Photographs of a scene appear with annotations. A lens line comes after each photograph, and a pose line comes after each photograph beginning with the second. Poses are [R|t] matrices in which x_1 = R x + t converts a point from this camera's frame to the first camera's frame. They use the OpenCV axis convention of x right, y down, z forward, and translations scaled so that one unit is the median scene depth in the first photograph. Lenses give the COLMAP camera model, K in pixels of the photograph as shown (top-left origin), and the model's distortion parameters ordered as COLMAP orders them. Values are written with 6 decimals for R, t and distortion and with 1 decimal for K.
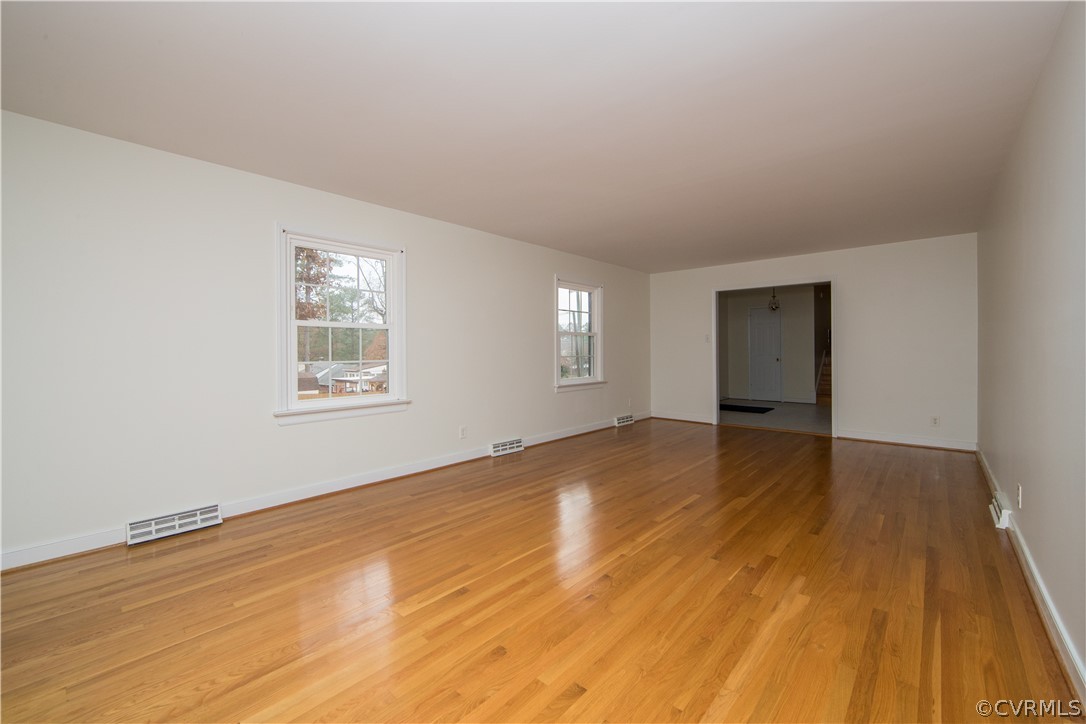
lens RADIAL K [[433.3, 0, 544.8], [0, 433.3, 356.6], [0, 0, 1]] dist [-0.014033, 0.002295]
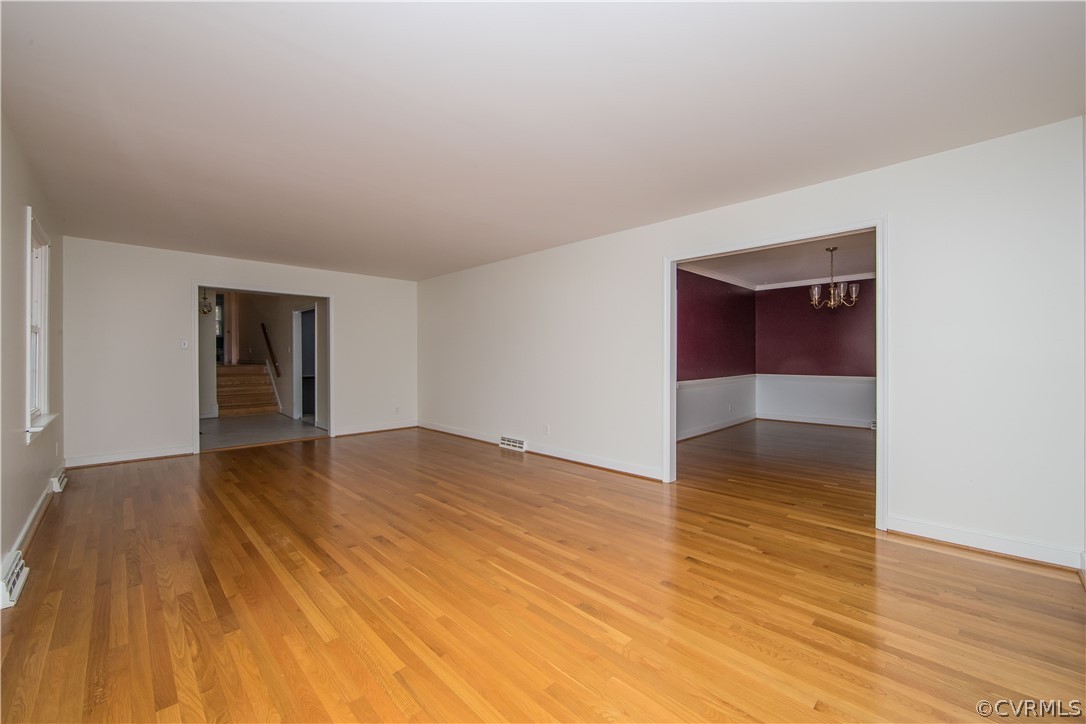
lens RADIAL K [[433.3, 0, 548.8], [0, 433.3, 362.5], [0, 0, 1]] dist [-0.014033, 0.002295]
pose [[0.070149, -0.005526, 0.997521, -0.625511], [0.017170, 0.999843, 0.004331, -0.003283], [-0.997389, 0.016823, 0.070233, 0.542497]]
